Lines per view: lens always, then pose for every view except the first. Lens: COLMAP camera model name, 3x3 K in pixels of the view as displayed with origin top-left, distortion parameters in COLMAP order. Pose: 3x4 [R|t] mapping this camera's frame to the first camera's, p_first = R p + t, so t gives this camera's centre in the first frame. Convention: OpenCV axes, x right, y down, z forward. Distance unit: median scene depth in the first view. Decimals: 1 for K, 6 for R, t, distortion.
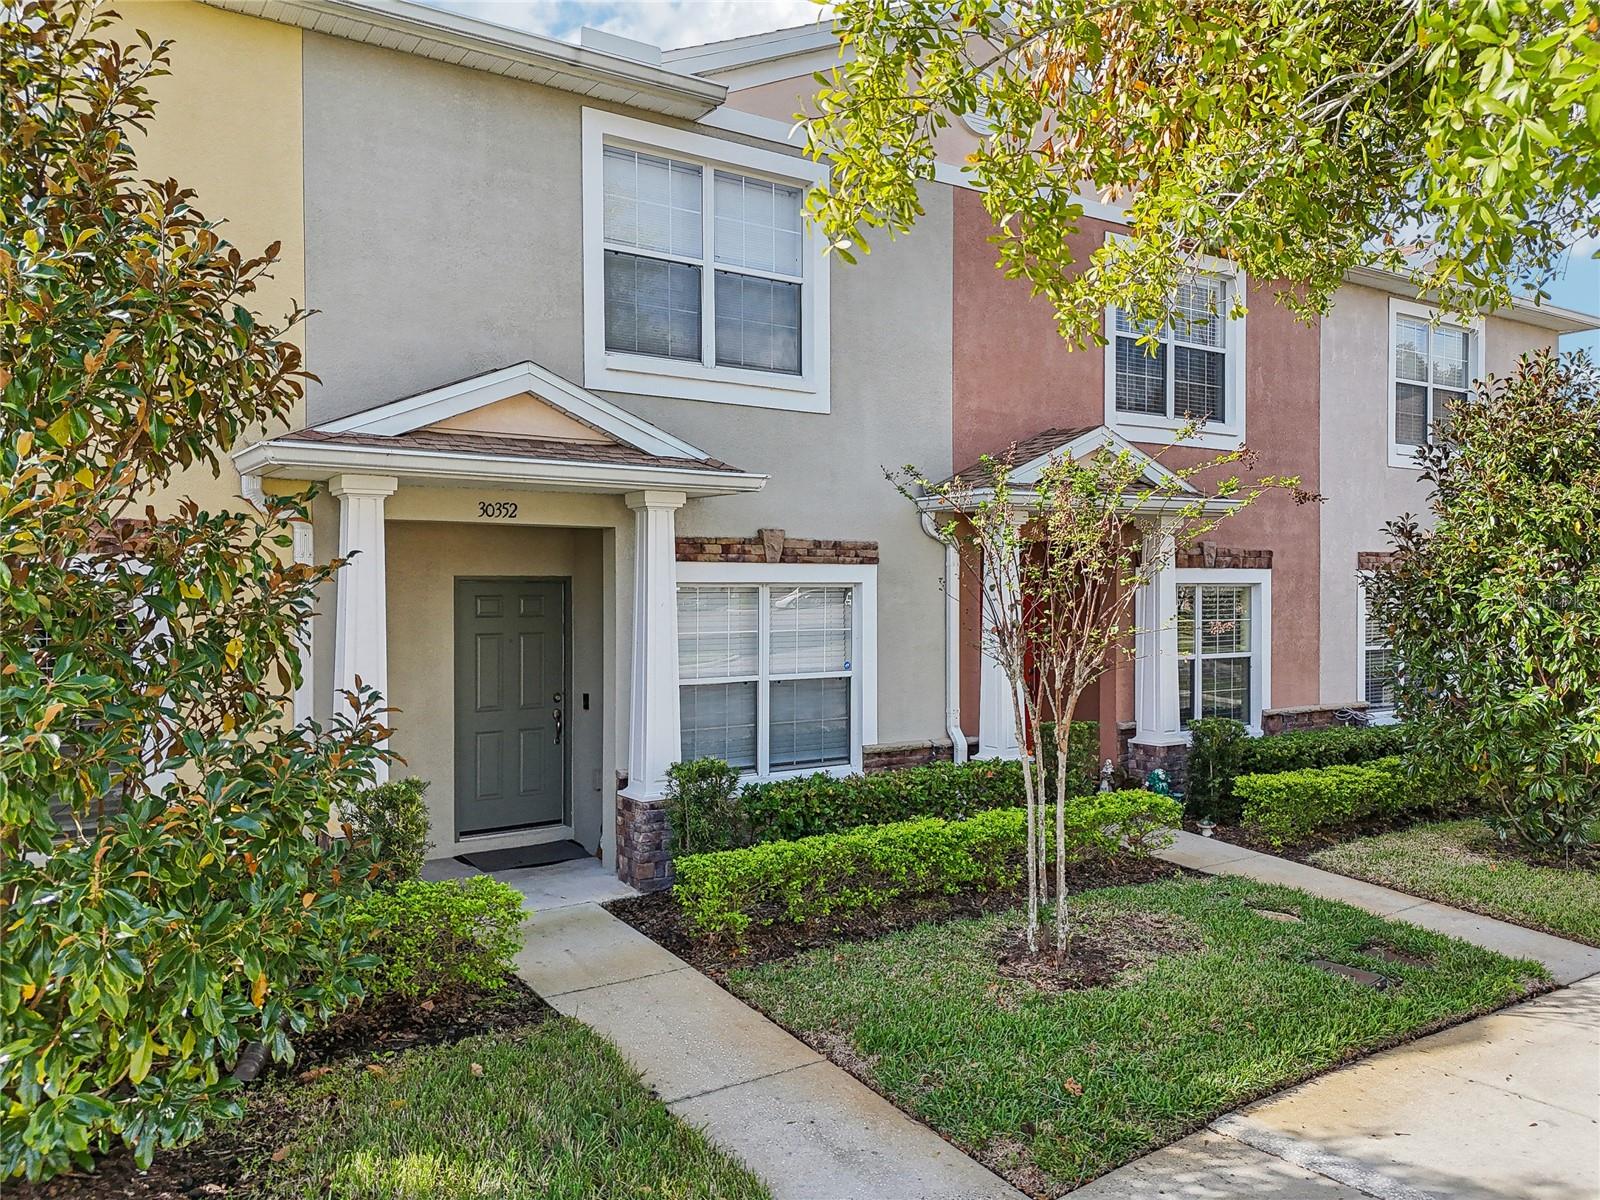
lens RADIAL K [[1173.7, 0, 789.7], [0, 1173.7, 616.7], [0, 0, 1]] dist [0.098134, -0.173492]
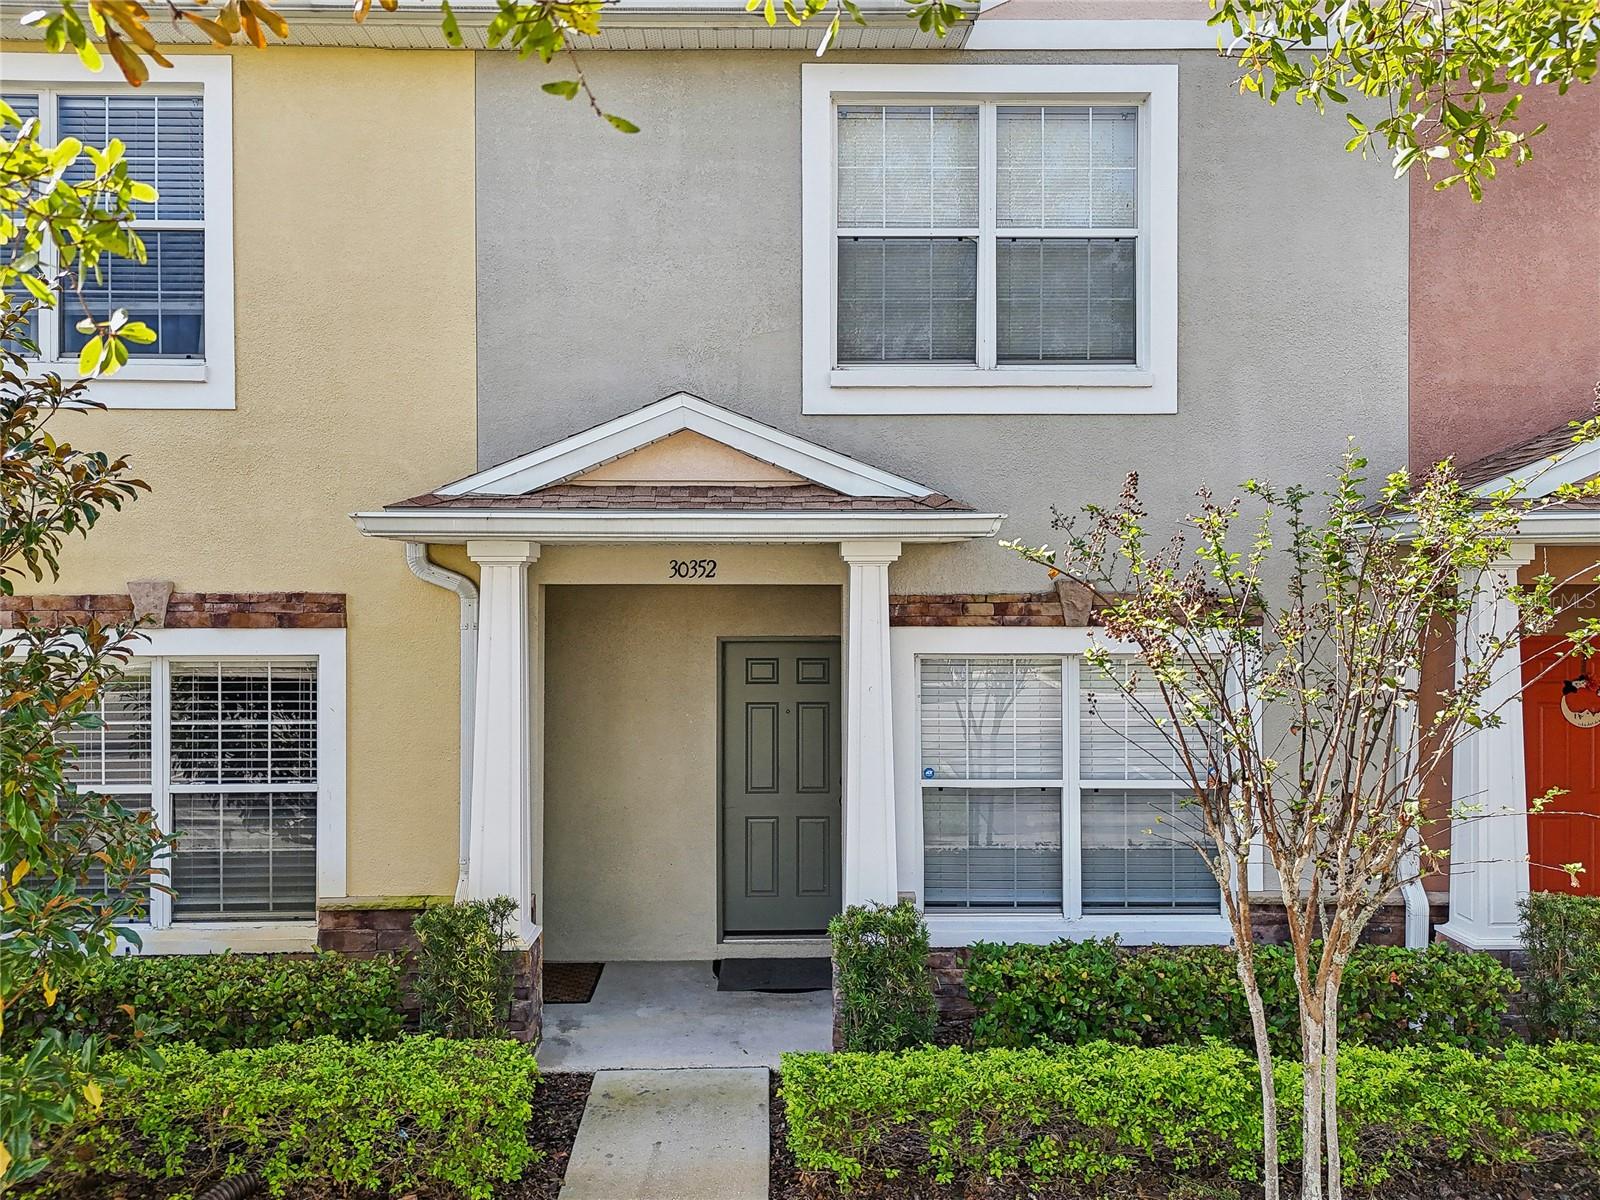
lens RADIAL K [[1205.9, 0, 800.0], [0, 1205.9, 600.0], [0, 0, 1]] dist [0.108924, -0.180302]
pose [[0.846878, 0.003114, -0.531778, 0.249467], [-0.011488, 0.999857, -0.012441, -0.053136], [0.531663, 0.016645, 0.846792, 0.286052]]
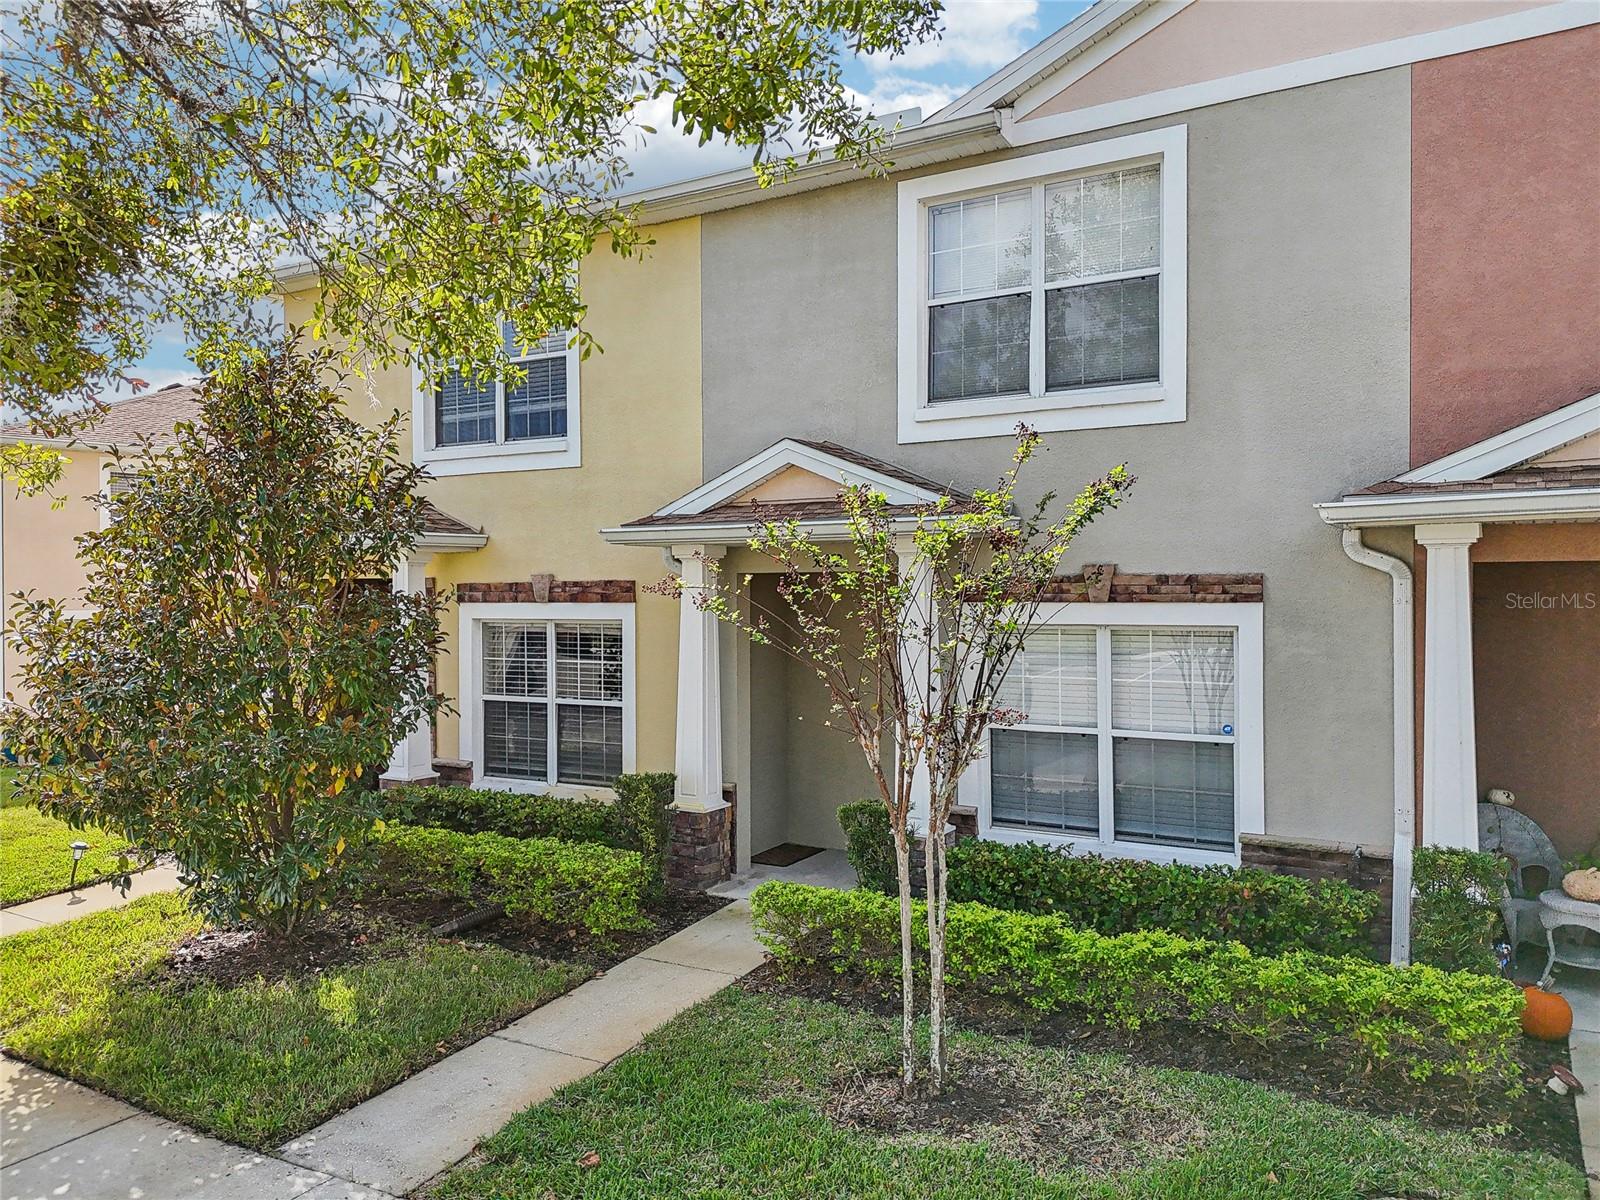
lens RADIAL K [[1205.9, 0, 800.0], [0, 1205.9, 600.0], [0, 0, 1]] dist [0.108924, -0.180302]
pose [[0.433191, 0.007184, -0.901274, 0.742606], [-0.012777, 0.999917, 0.001829, -0.048469], [0.901212, 0.010723, 0.433246, 0.417479]]
